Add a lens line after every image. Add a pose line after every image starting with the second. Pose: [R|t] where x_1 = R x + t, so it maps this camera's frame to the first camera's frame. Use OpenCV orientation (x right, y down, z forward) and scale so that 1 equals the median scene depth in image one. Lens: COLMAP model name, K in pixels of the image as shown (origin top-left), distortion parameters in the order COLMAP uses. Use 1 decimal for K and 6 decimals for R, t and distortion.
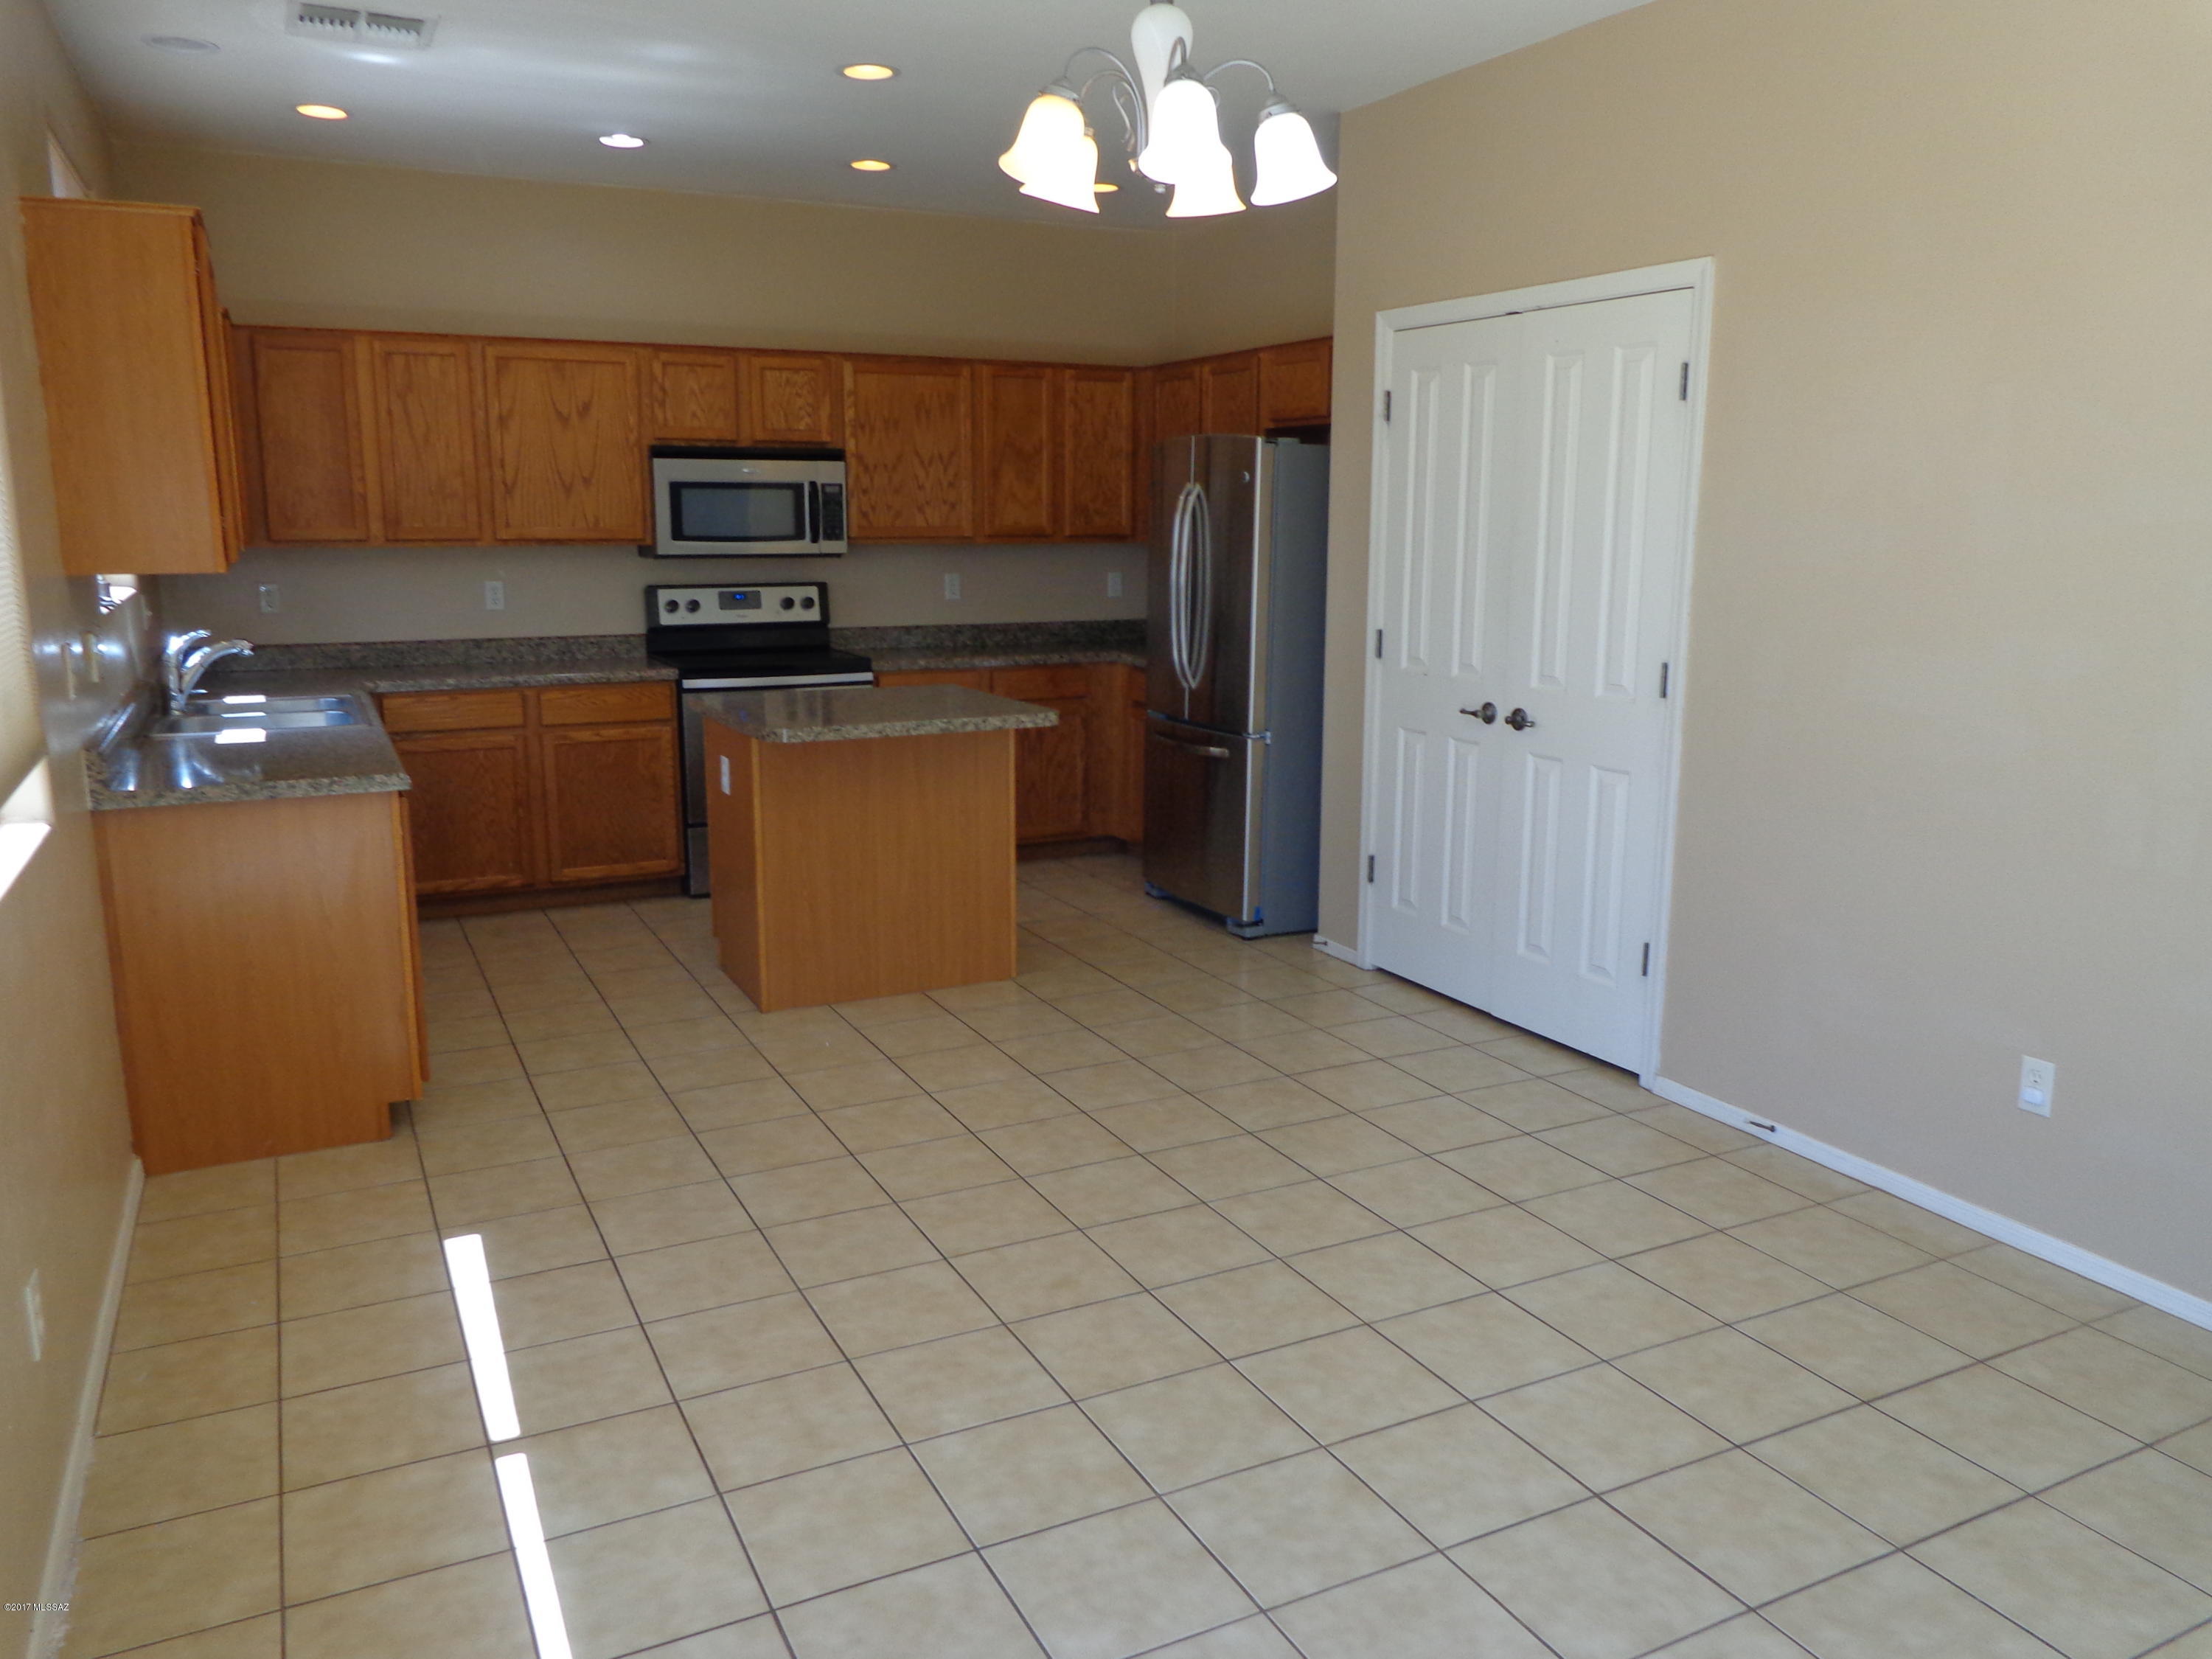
lens RADIAL K [[1634.6, 0, 1116.1], [0, 1634.6, 831.5], [0, 0, 1]] dist [-0.003125, -0.002069]
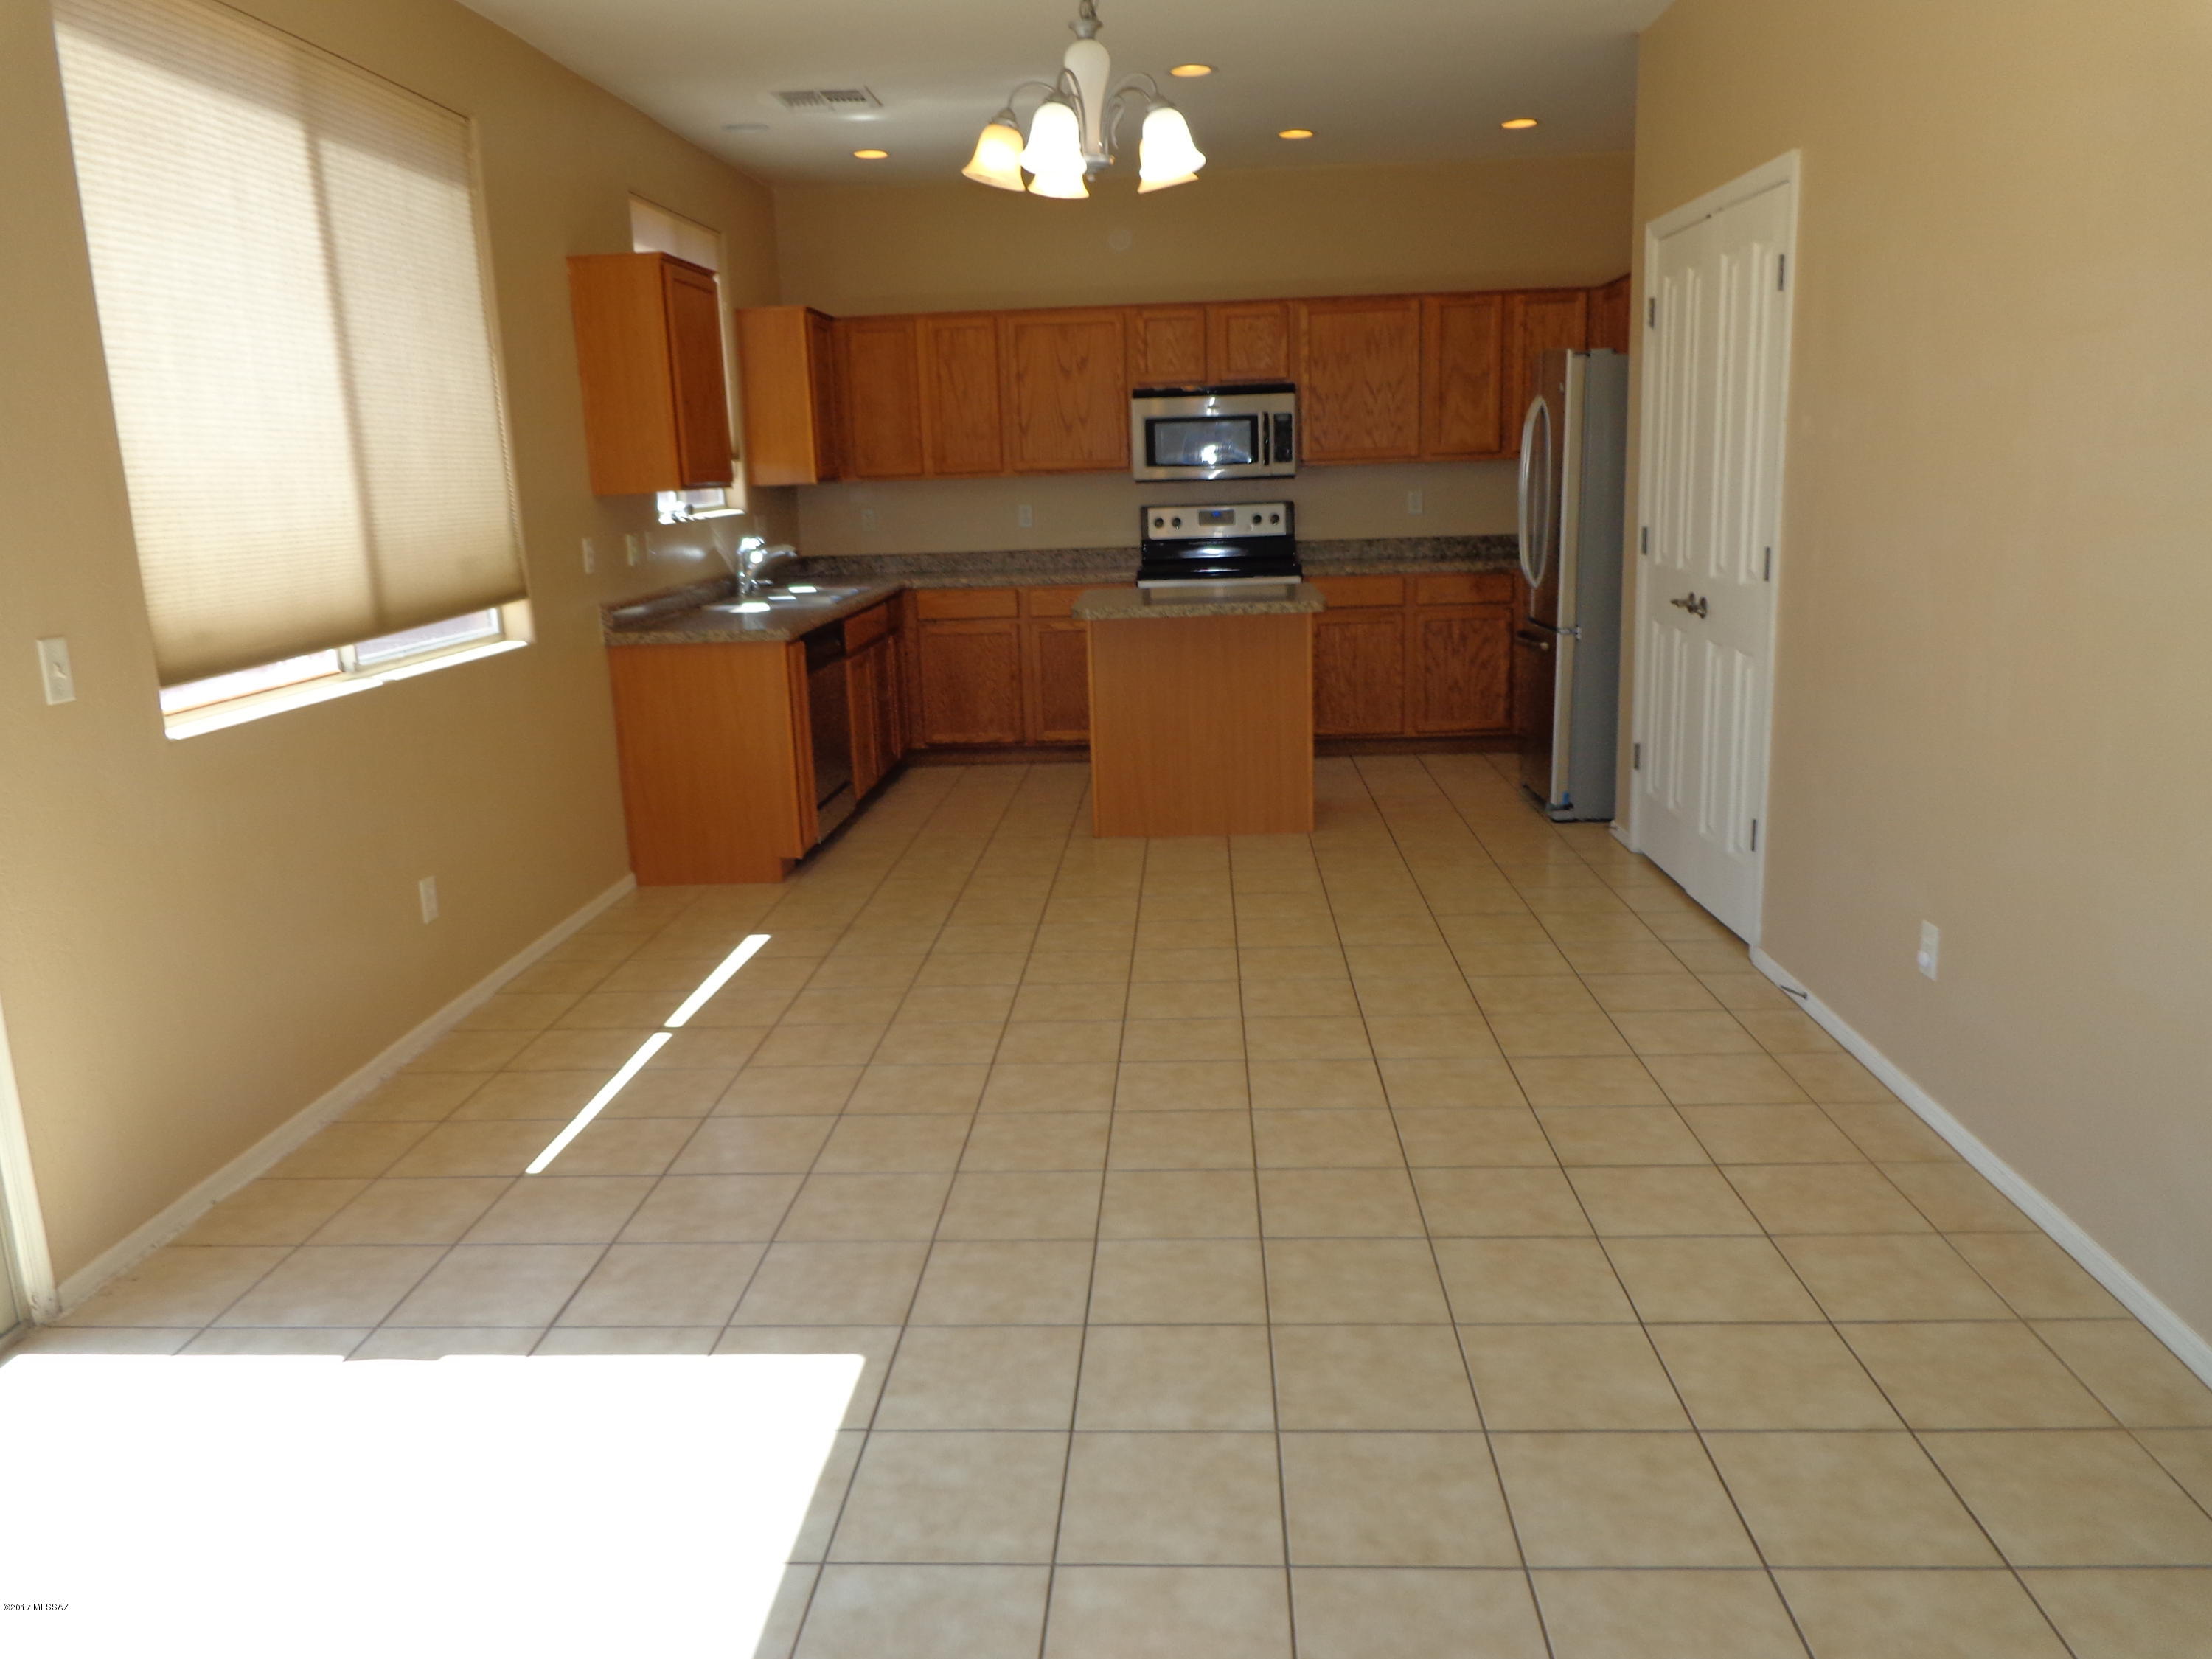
lens RADIAL K [[1634.6, 0, 1116.1], [0, 1634.6, 831.5], [0, 0, 1]] dist [-0.003125, -0.002069]
pose [[0.867601, 0.076087, -0.491406, 0.326814], [-0.058832, 0.996990, 0.050499, 0.032051], [0.493769, -0.014902, 0.869465, -0.072130]]
